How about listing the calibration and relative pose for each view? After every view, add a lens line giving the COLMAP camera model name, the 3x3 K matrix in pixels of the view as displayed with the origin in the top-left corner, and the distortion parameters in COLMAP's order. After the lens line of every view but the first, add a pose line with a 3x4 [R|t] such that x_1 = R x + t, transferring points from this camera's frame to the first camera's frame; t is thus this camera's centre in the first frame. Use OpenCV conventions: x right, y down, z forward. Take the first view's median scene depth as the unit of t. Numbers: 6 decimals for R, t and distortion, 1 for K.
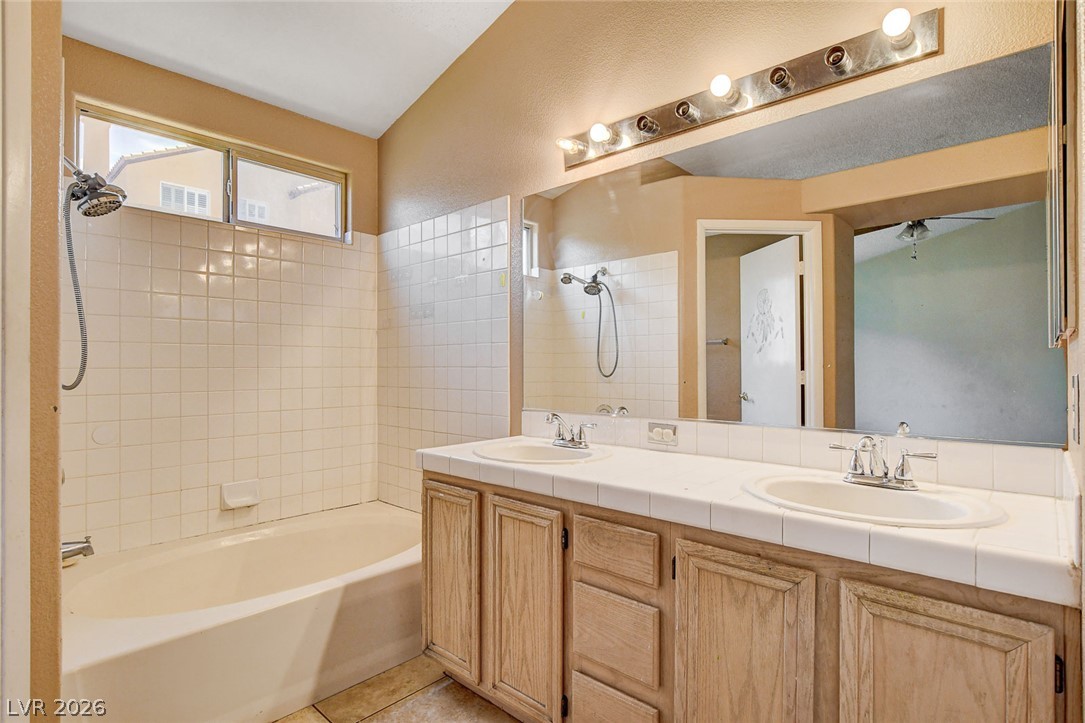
lens RADIAL K [[546.6, 0, 544.7], [0, 546.6, 365.1], [0, 0, 1]] dist [-0.000053, -0.001407]
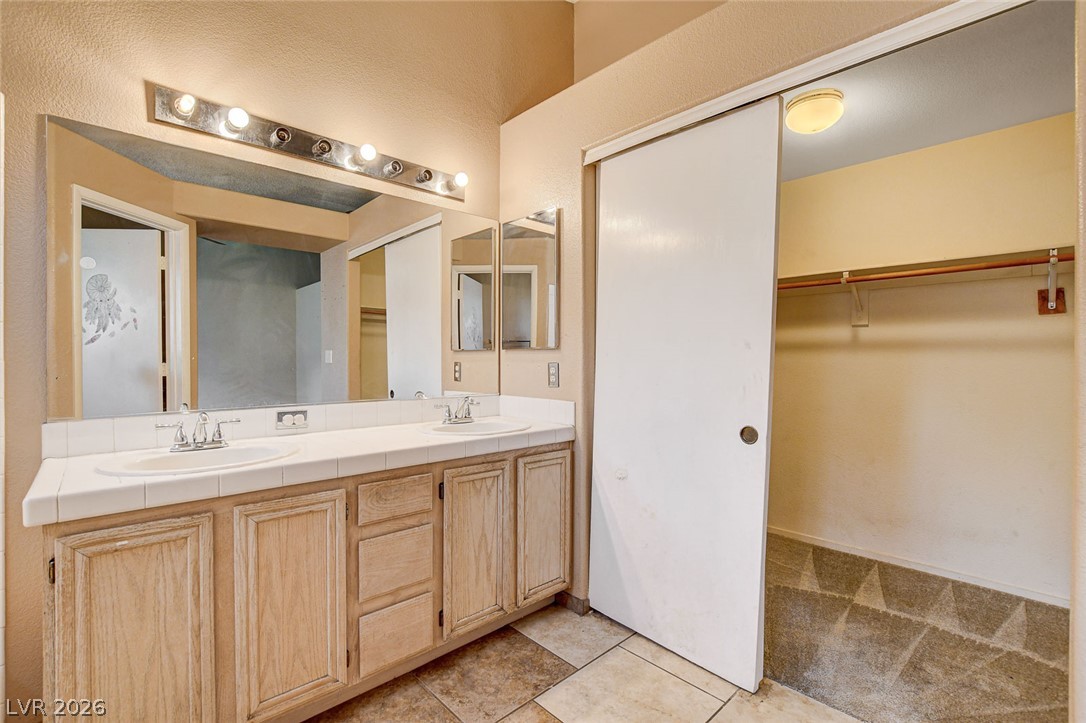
lens RADIAL K [[500.1, 0, 541.1], [0, 500.1, 363.9], [0, 0, 1]] dist [-0.015949, 0.001658]
pose [[0.069891, -0.005113, 0.997542, -1.308927], [-0.007221, 0.999958, 0.005632, 0.003926], [-0.997529, -0.007597, 0.069851, 0.715786]]
